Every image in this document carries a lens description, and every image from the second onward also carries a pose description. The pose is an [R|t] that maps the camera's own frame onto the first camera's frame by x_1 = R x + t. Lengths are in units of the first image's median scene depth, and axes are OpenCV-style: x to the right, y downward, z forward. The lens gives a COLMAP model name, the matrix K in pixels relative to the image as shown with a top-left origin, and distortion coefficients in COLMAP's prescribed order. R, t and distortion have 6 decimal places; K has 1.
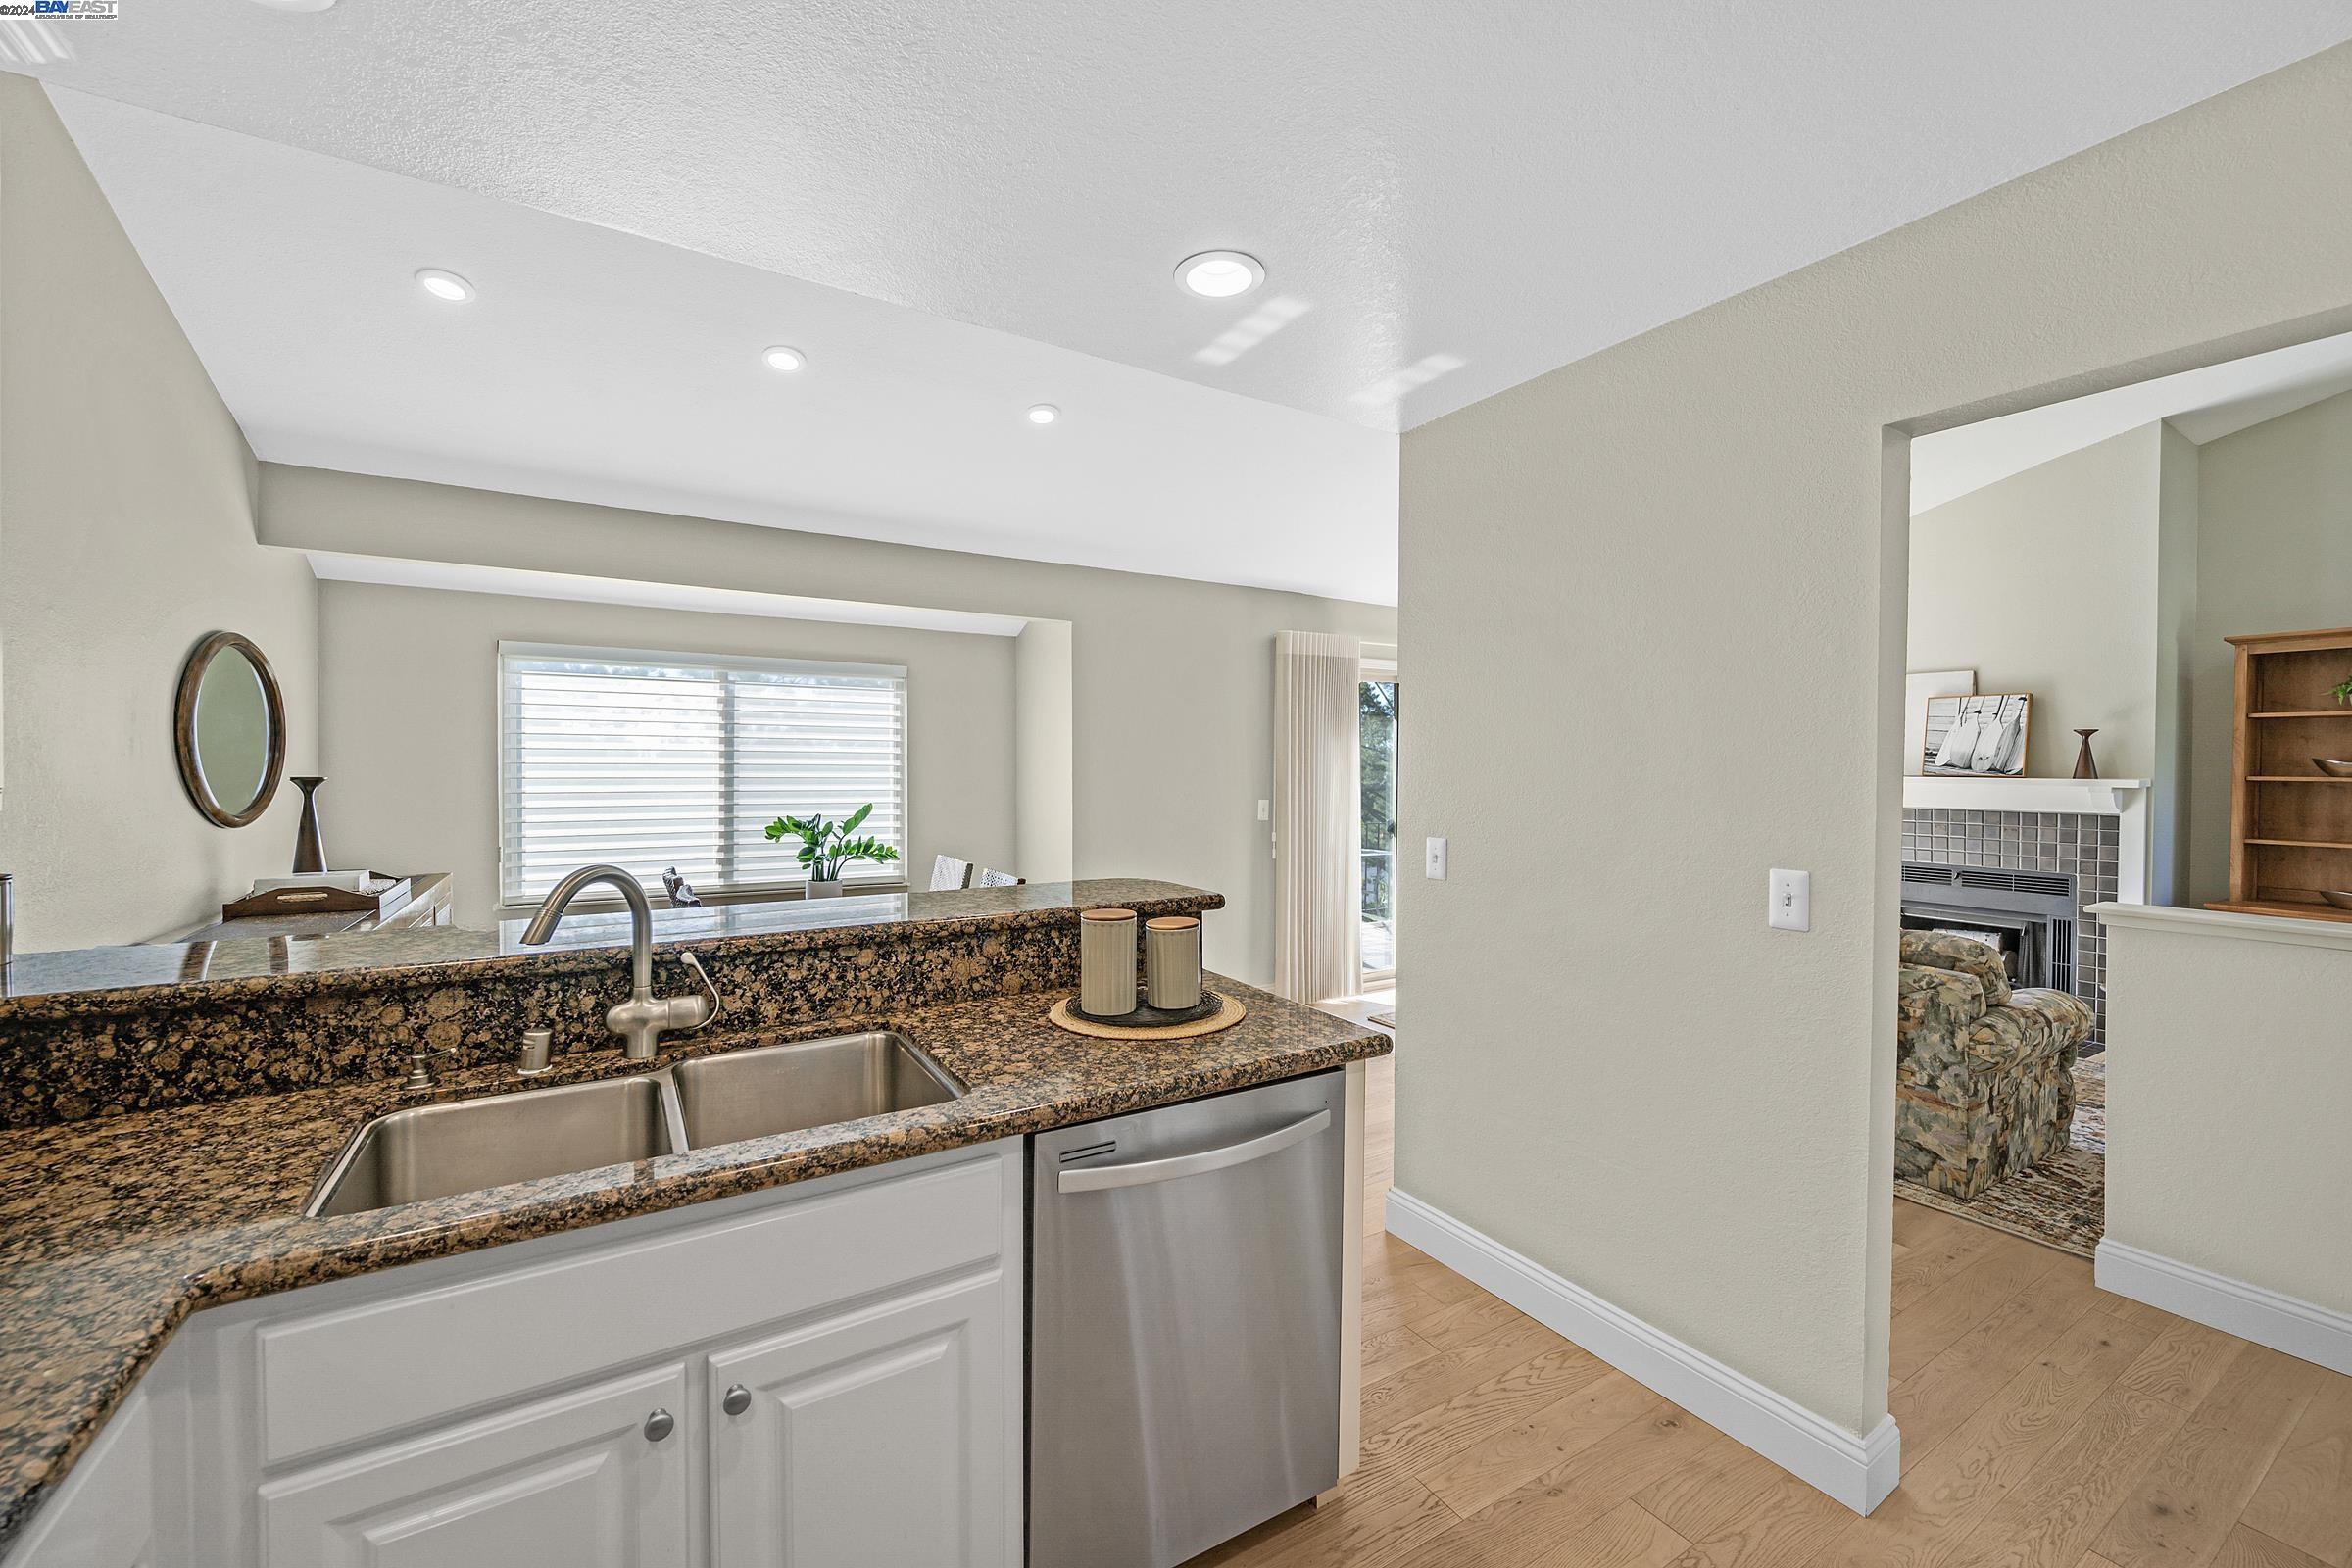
lens RADIAL K [[936.5, 0, 1185.2], [0, 936.5, 776.0], [0, 0, 1]] dist [-0.005171, 0.000078]
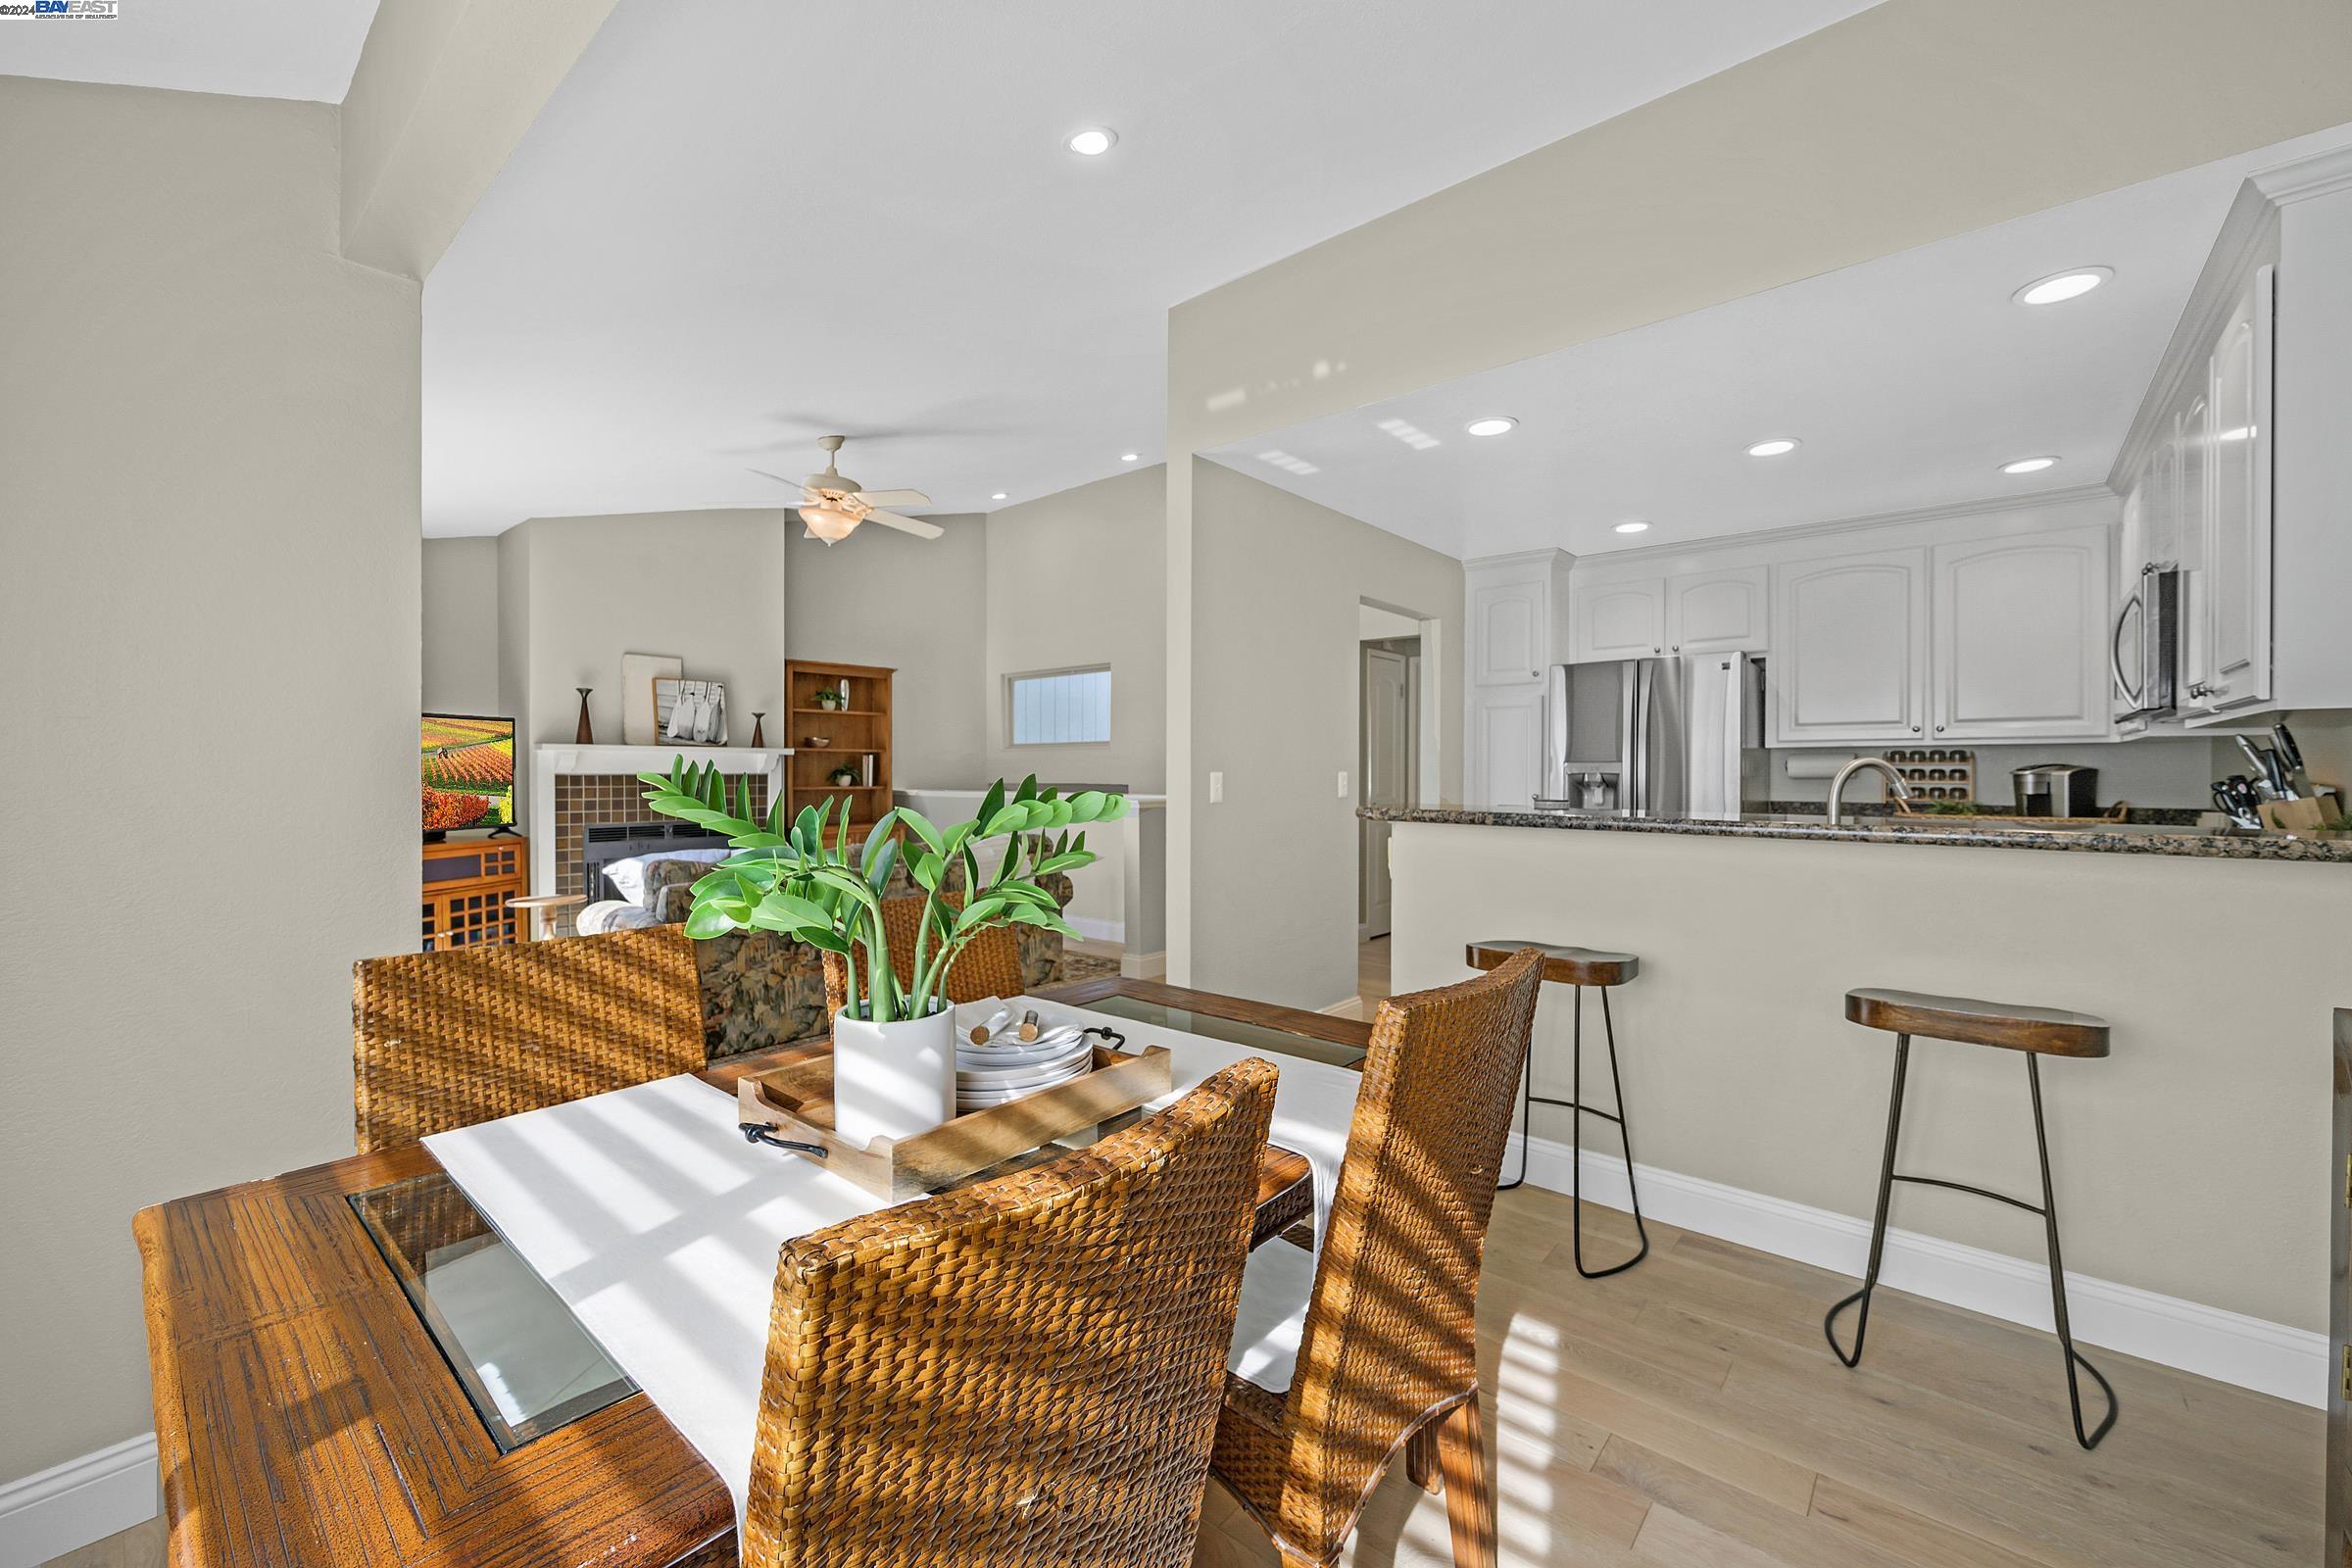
lens RADIAL K [[936.5, 0, 1185.2], [0, 936.5, 776.0], [0, 0, 1]] dist [-0.005171, 0.000078]
pose [[-0.306778, -0.013081, 0.951691, -0.579929], [0.009361, 0.999816, 0.016760, 0.027859], [-0.951735, 0.014050, -0.306599, 0.842833]]
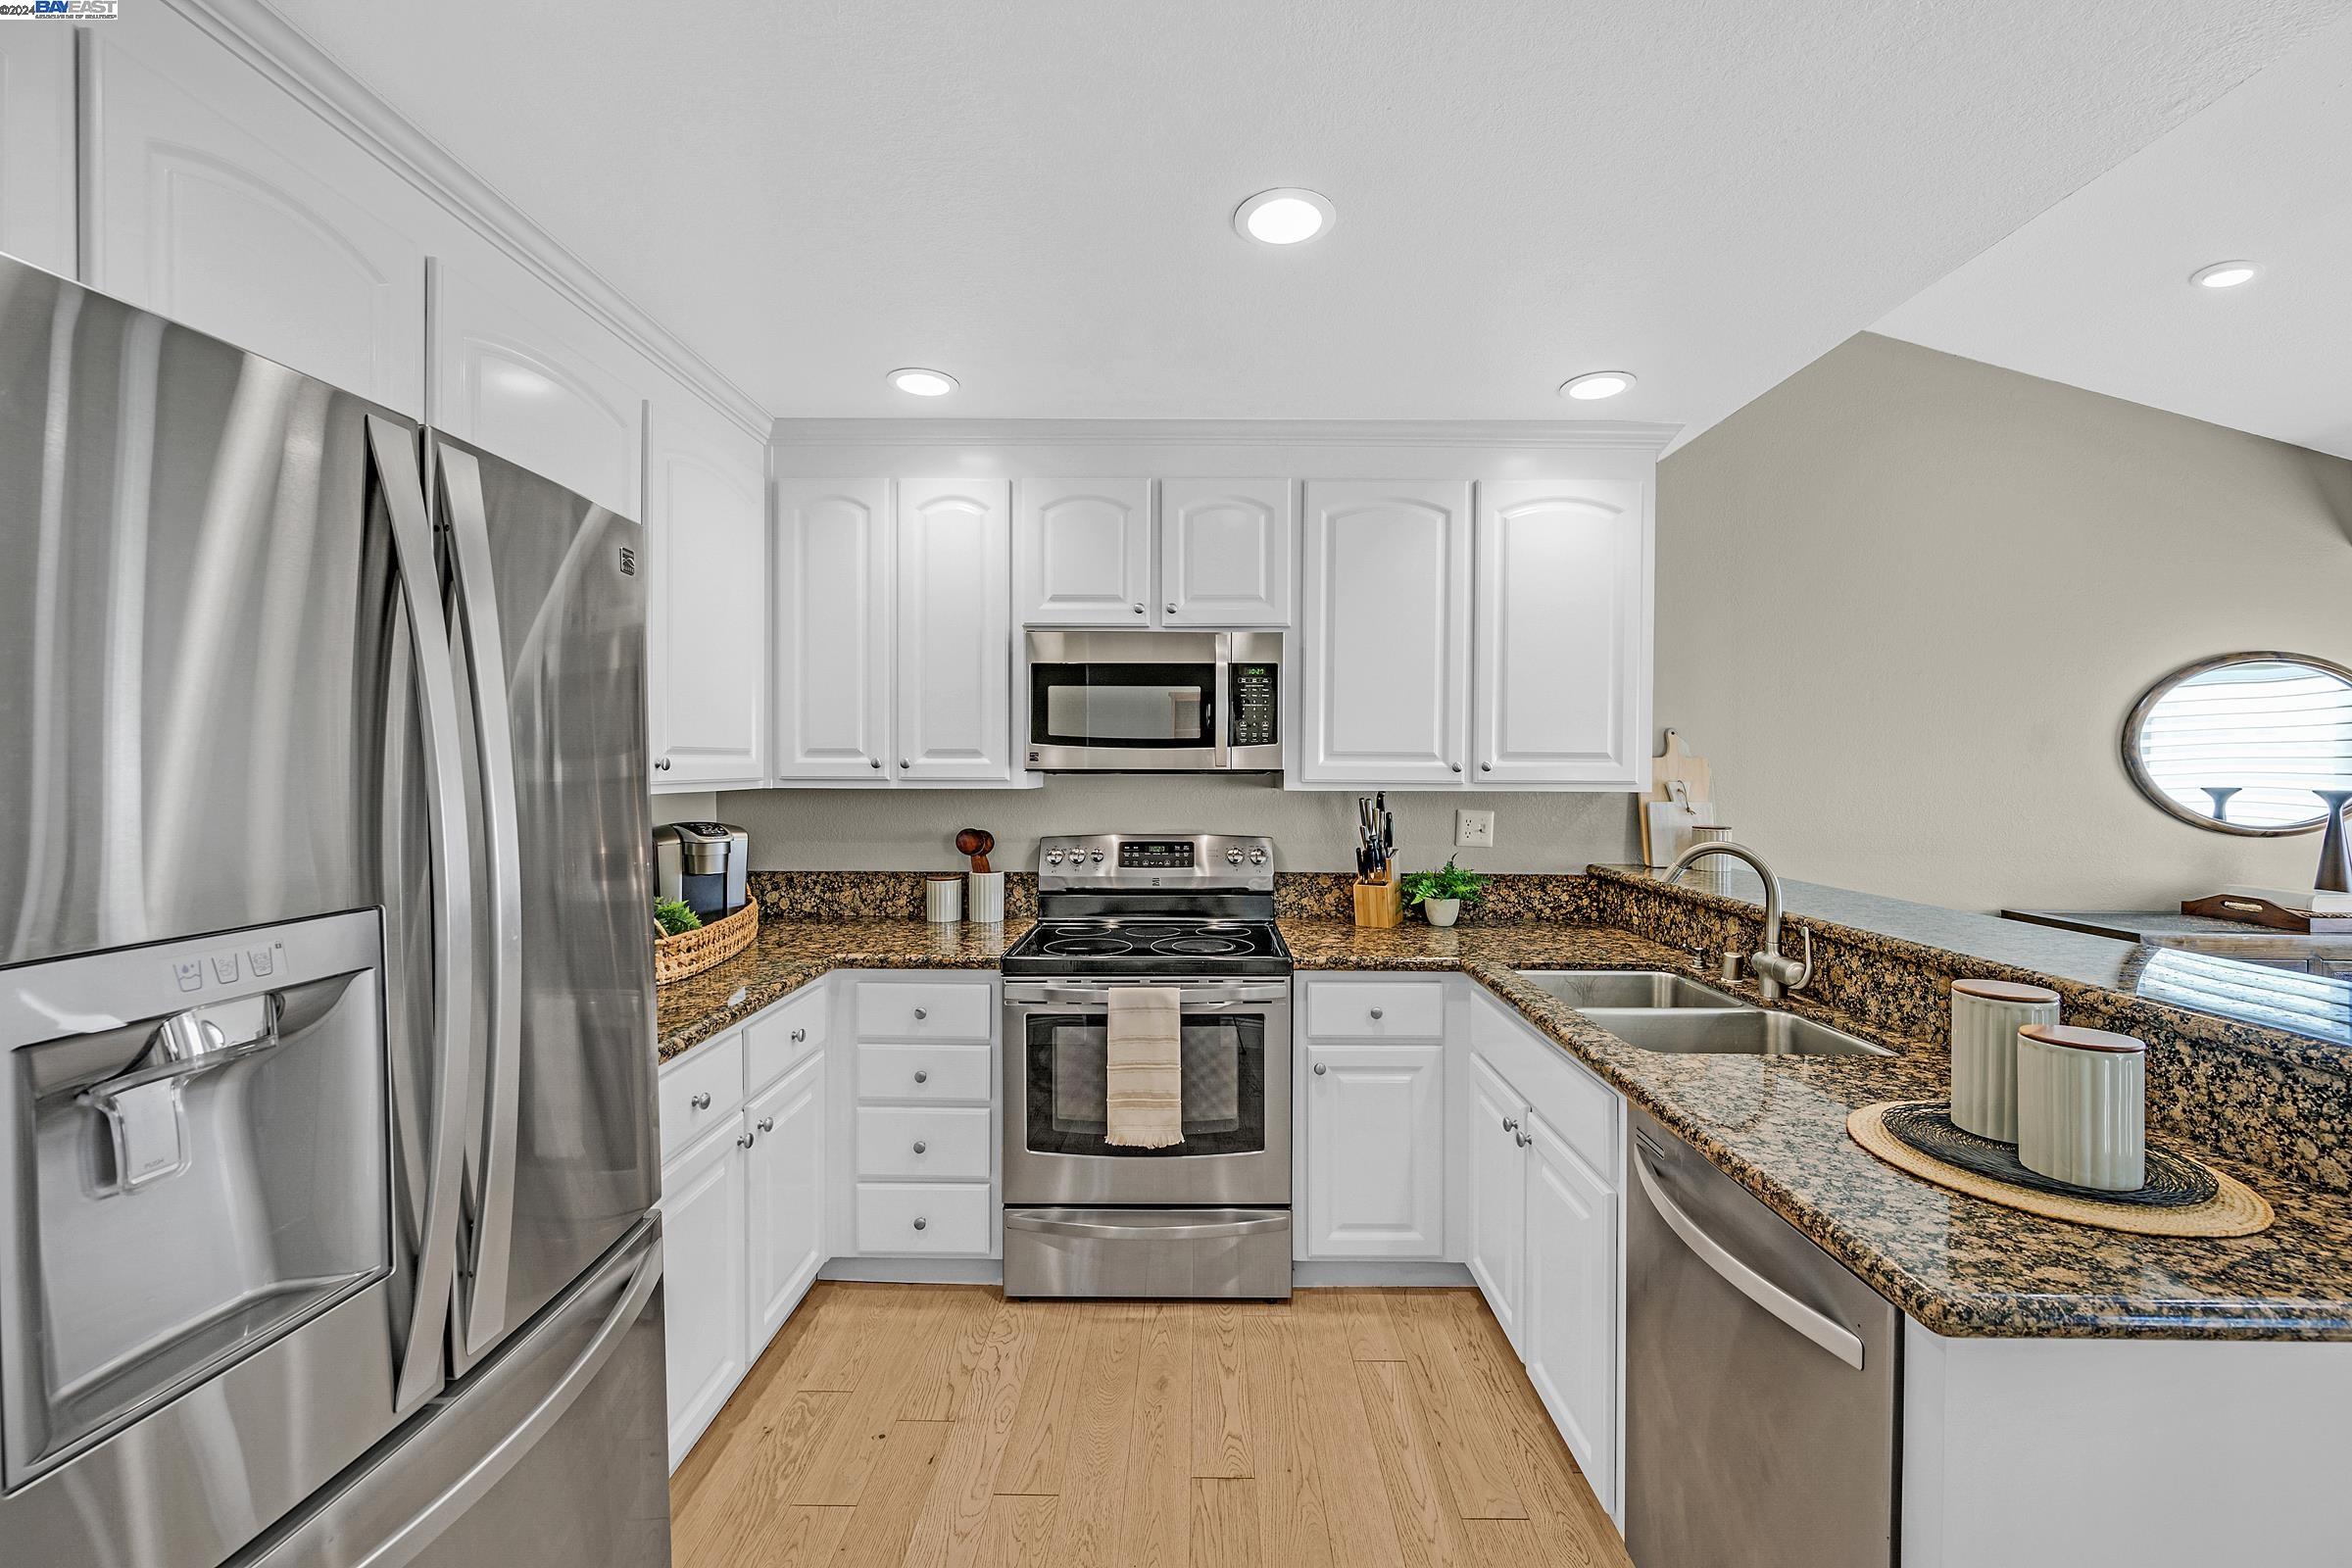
lens RADIAL K [[936.5, 0, 1185.2], [0, 936.5, 776.0], [0, 0, 1]] dist [-0.005171, 0.000078]
pose [[-0.538819, -0.001447, -0.842420, 0.316227], [-0.019915, 0.999741, 0.011021, -0.000956], [0.842186, 0.022715, -0.538708, 0.338253]]
